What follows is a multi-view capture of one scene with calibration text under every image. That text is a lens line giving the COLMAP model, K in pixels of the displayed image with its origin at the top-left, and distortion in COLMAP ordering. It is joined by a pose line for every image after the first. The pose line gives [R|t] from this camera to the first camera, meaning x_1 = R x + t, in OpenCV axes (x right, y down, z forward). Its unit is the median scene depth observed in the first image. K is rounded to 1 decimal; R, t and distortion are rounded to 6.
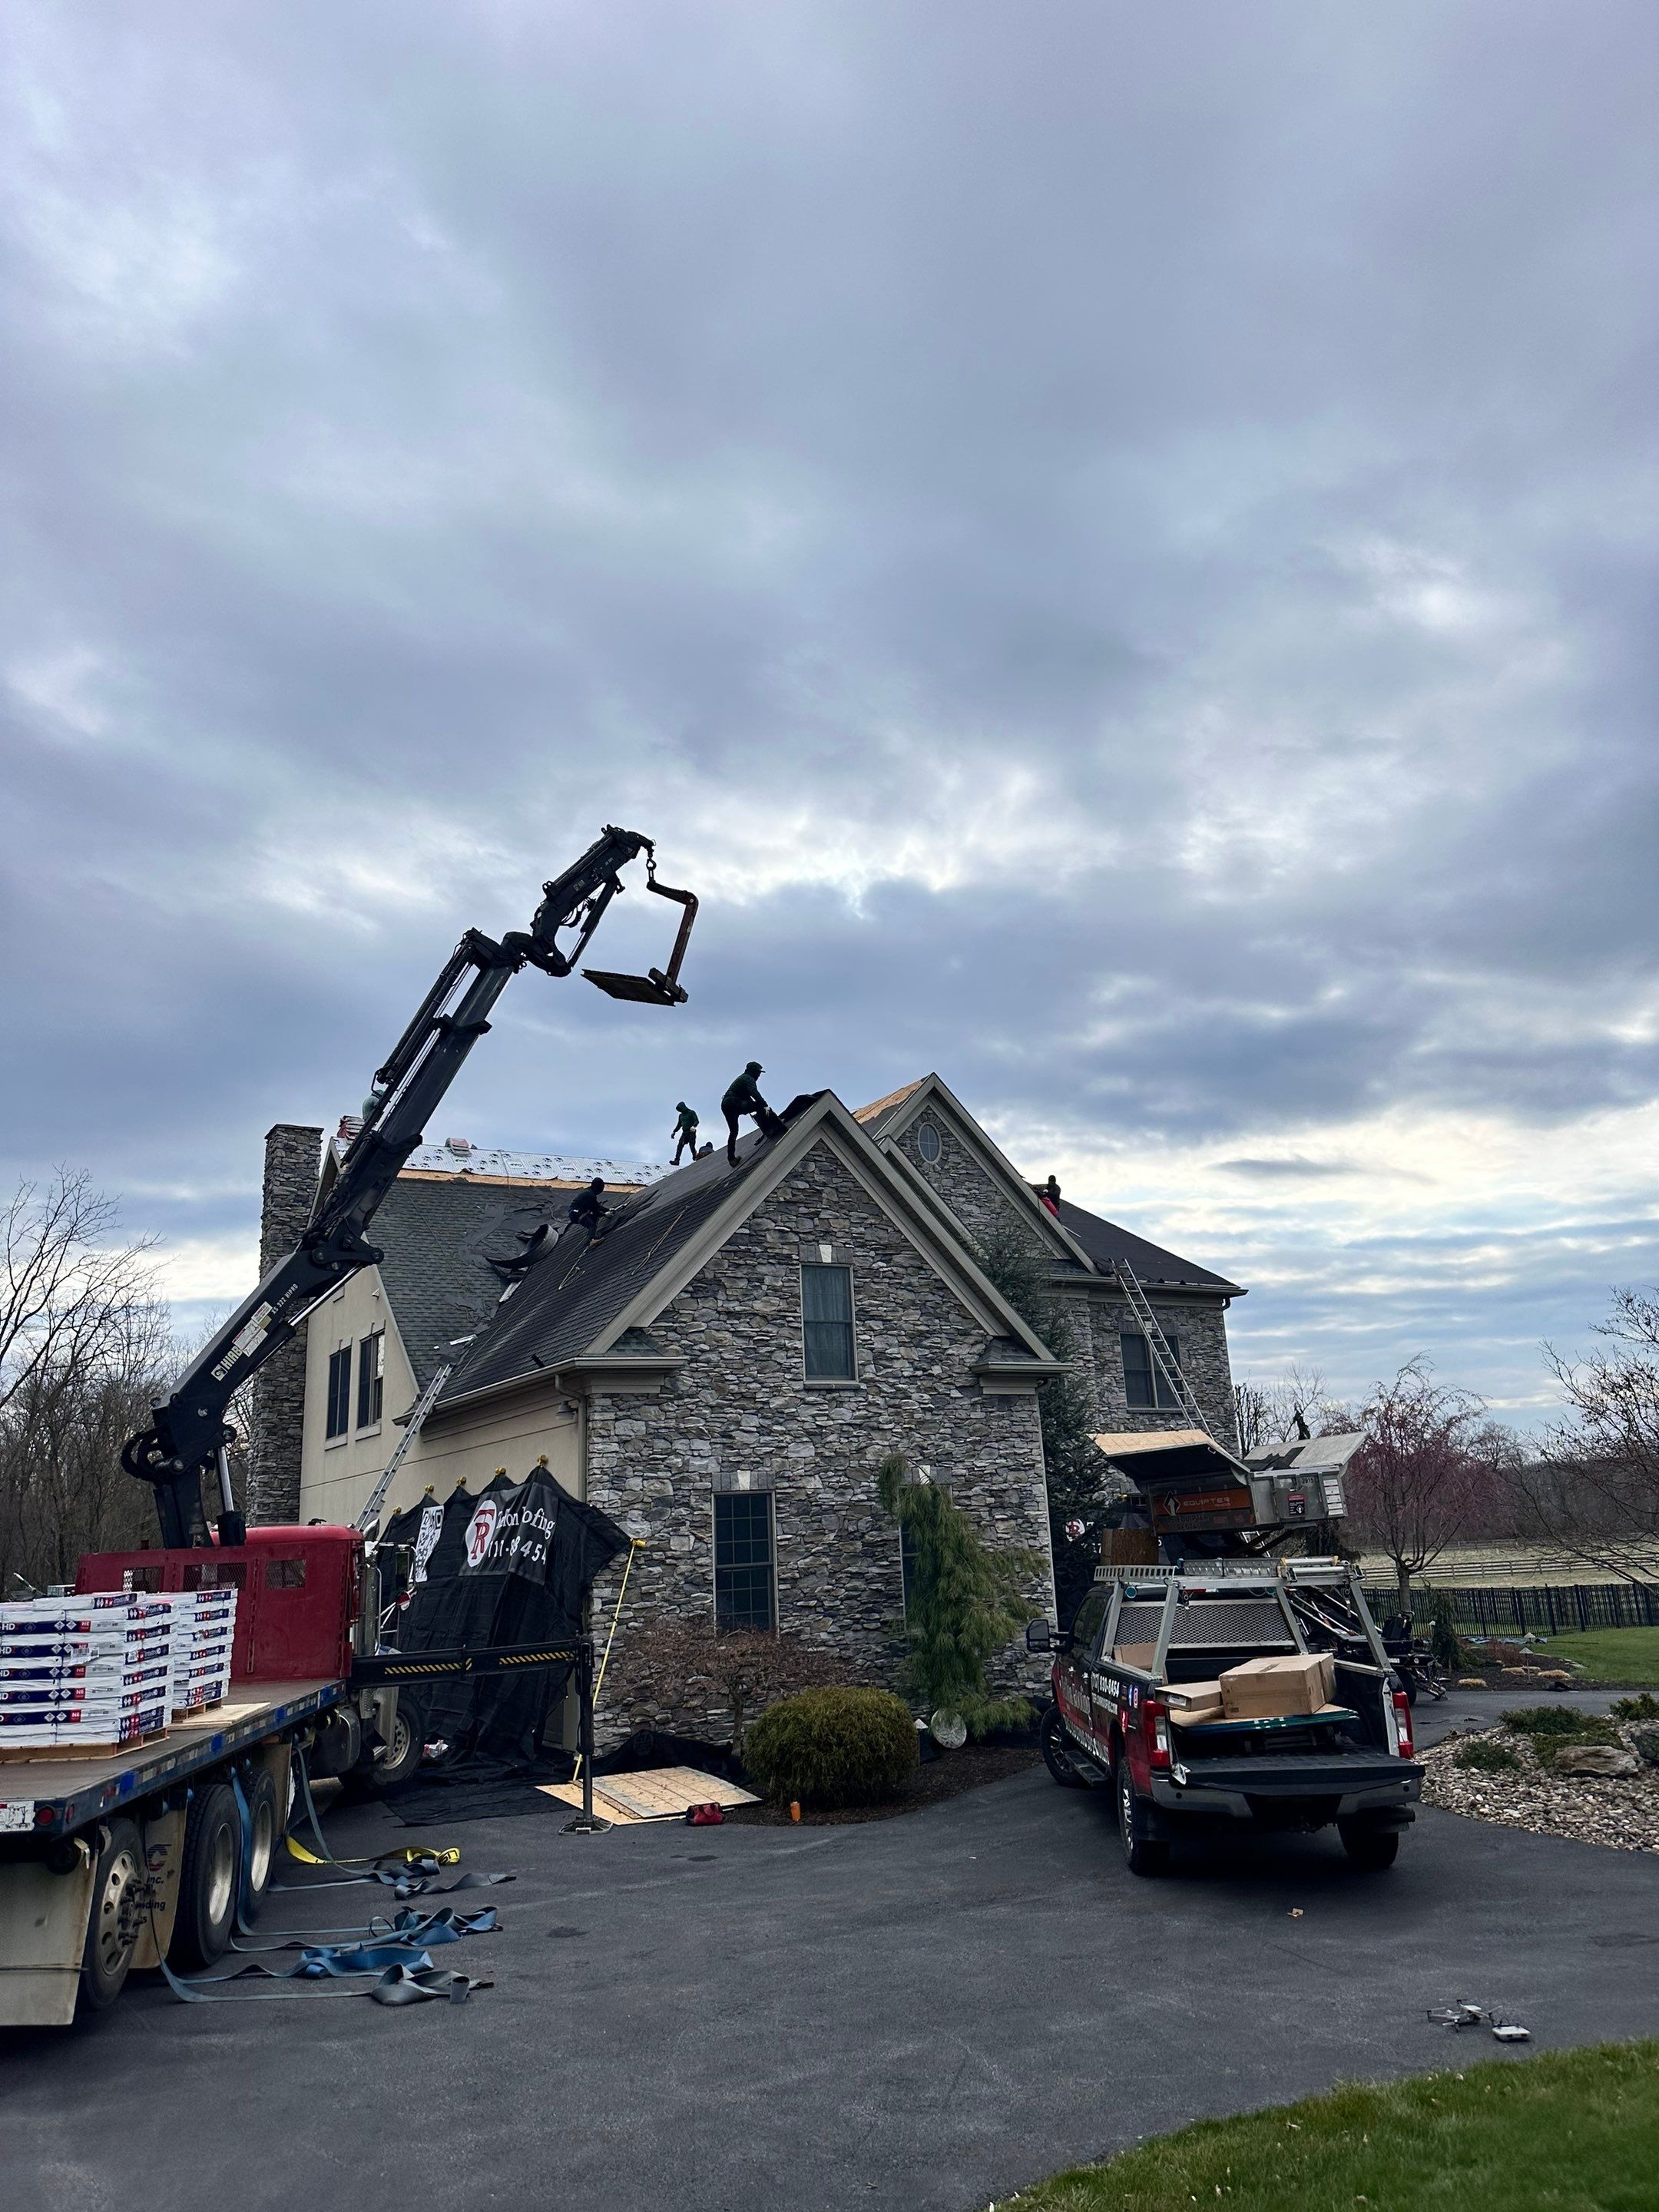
lens RADIAL K [[1524.3, 0, 841.5], [0, 1524.3, 1113.2], [0, 0, 1]] dist [0.140521, 0.000709]
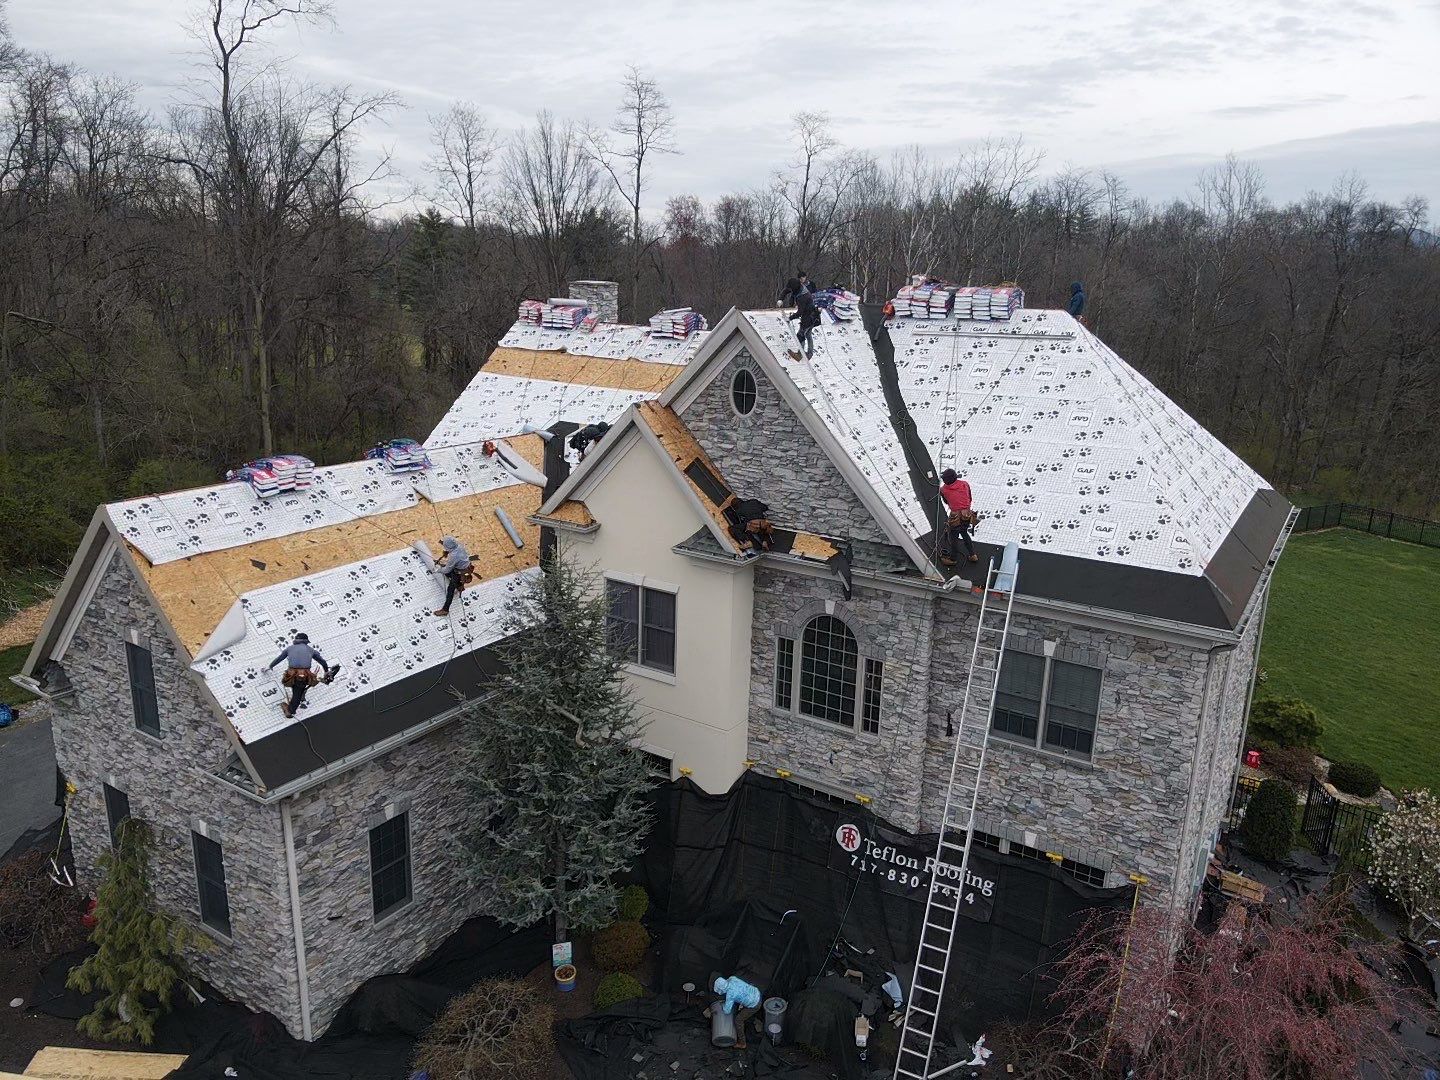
lens RADIAL K [[1041.6, 0, 712.5], [0, 1041.6, 538.5], [0, 0, 1]] dist [0.152145, -0.281222]
pose [[0.447645, 0.286851, -0.846954, 0.880448], [0.189572, 0.895180, 0.403380, -0.226754], [0.873886, -0.341130, 0.346344, 1.163475]]
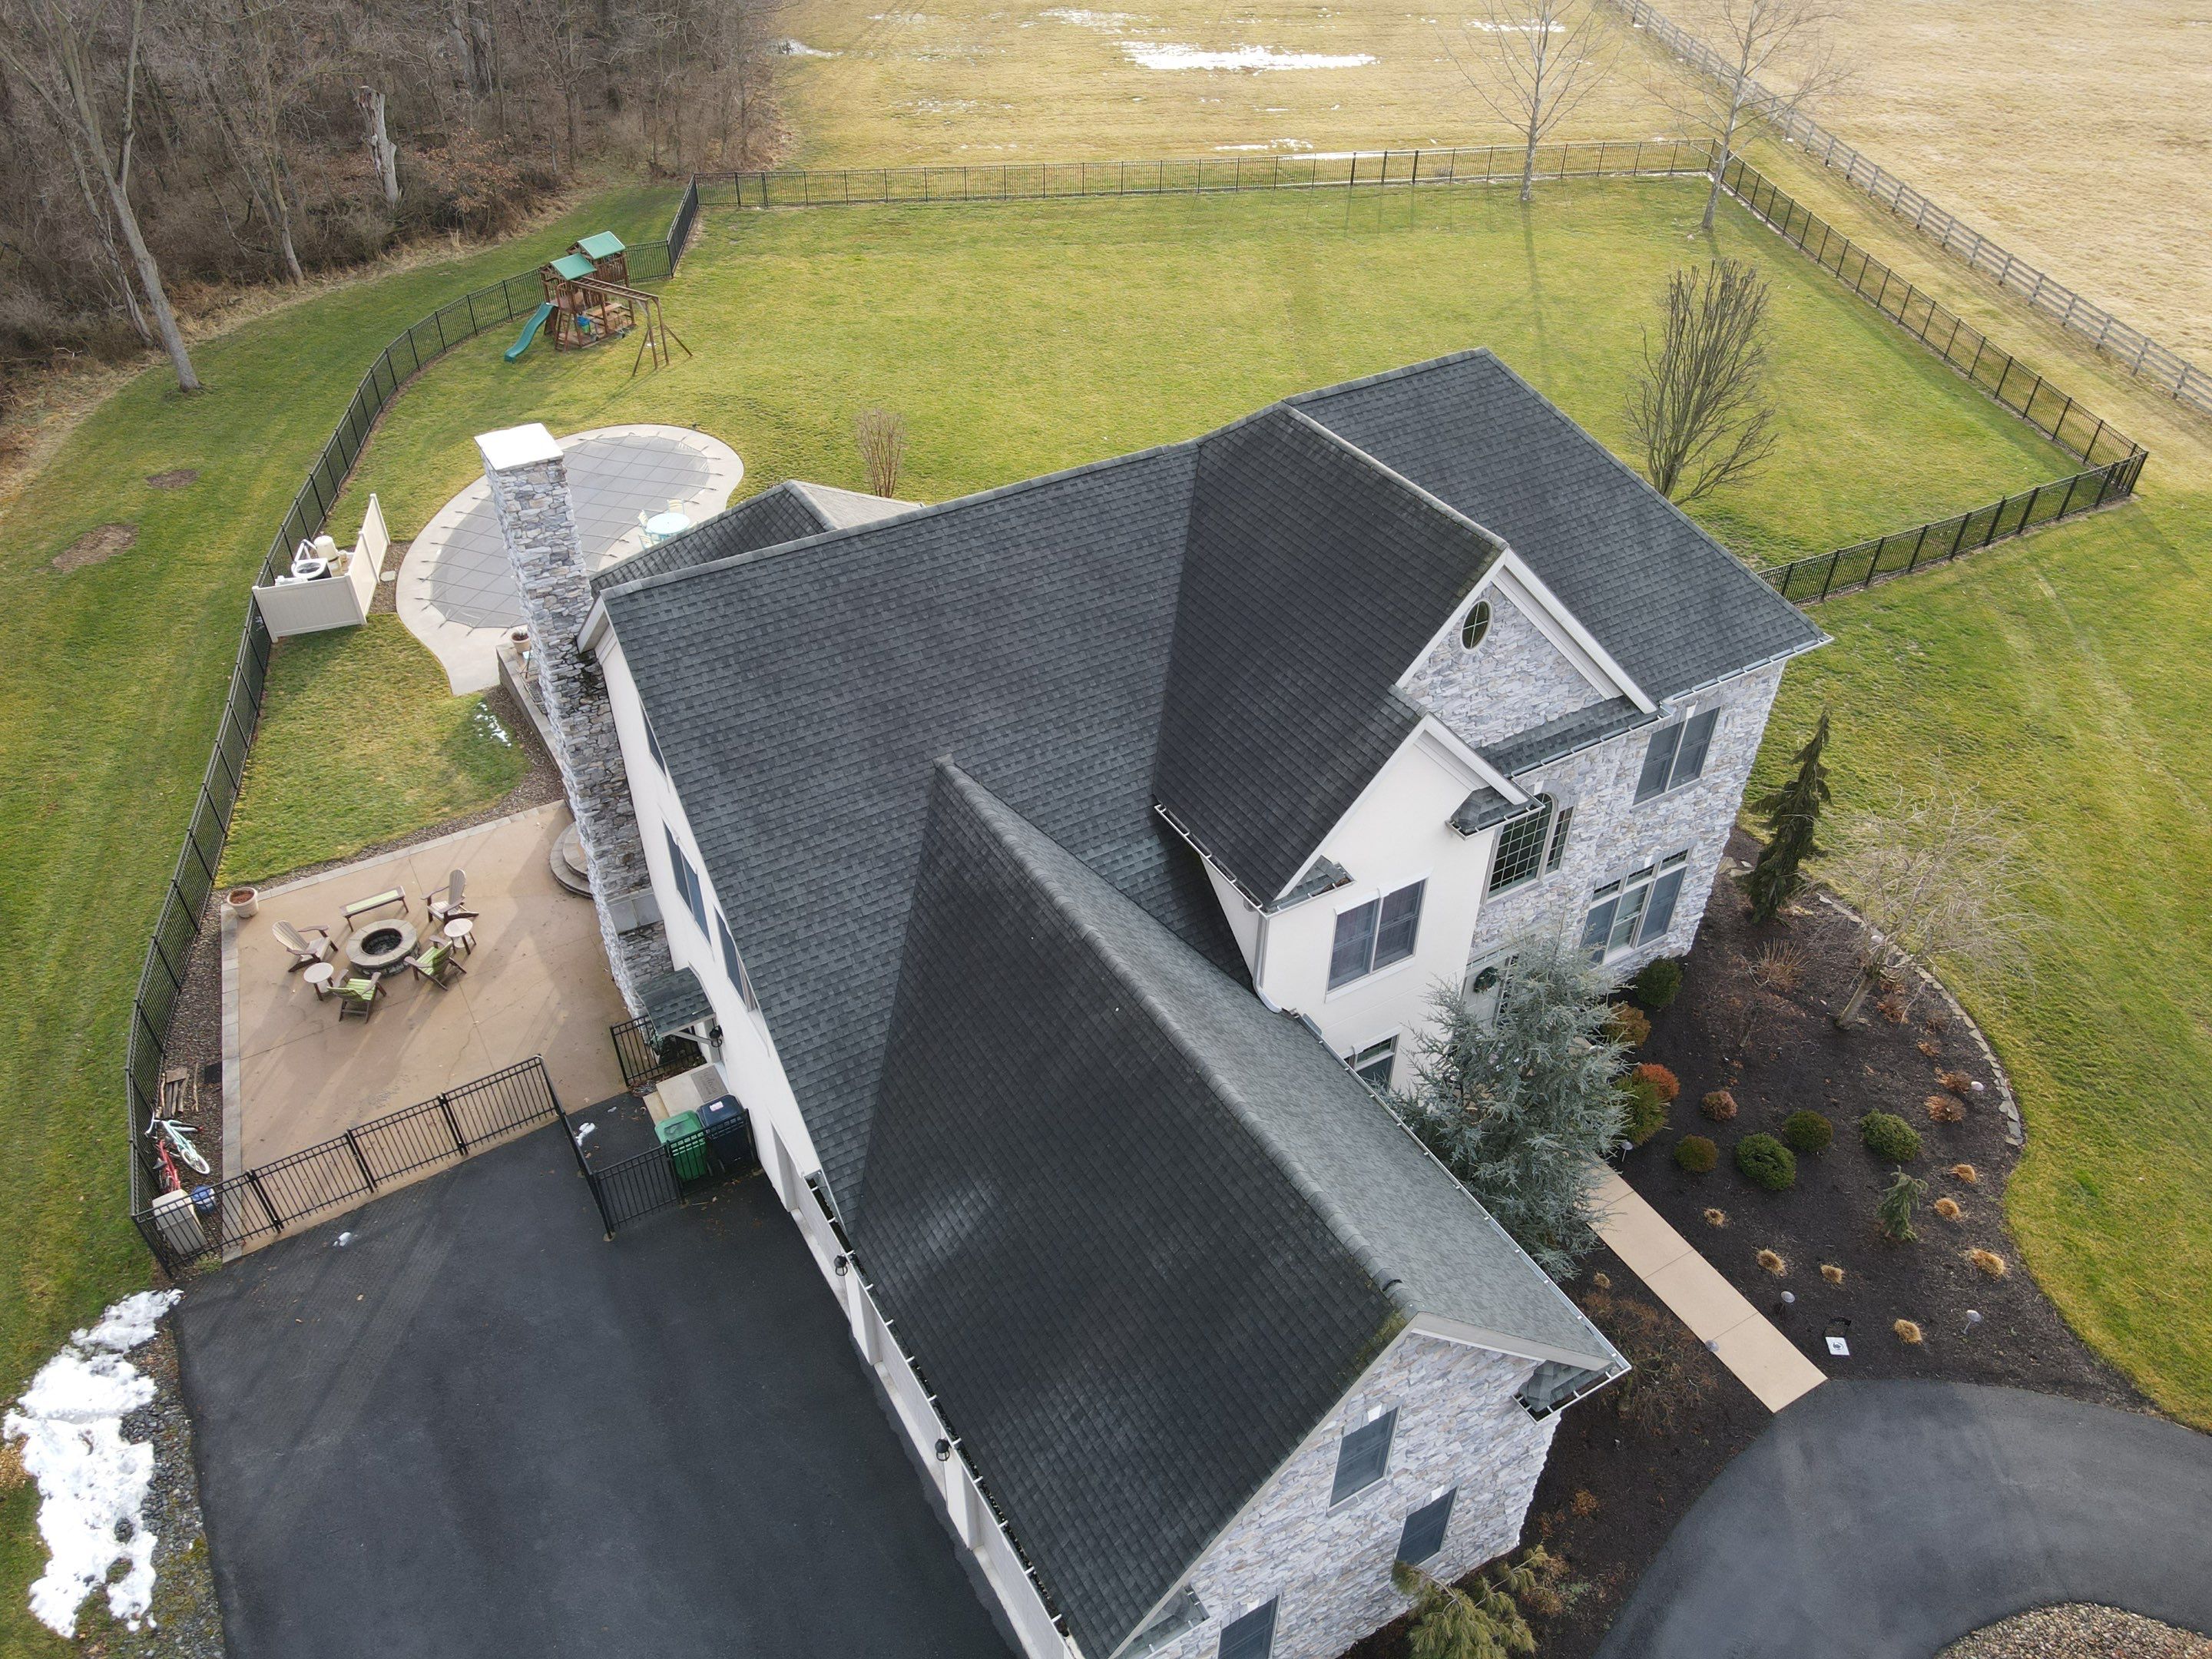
lens RADIAL K [[1627.6, 0, 1107.2], [0, 1627.6, 825.2], [0, 0, 1]] dist [0.007970, -0.009255]
pose [[0.998251, 0.045984, 0.037162, -0.200086], [-0.056958, 0.579454, 0.813013, -0.788390], [0.015852, -0.813707, 0.581059, 0.776274]]
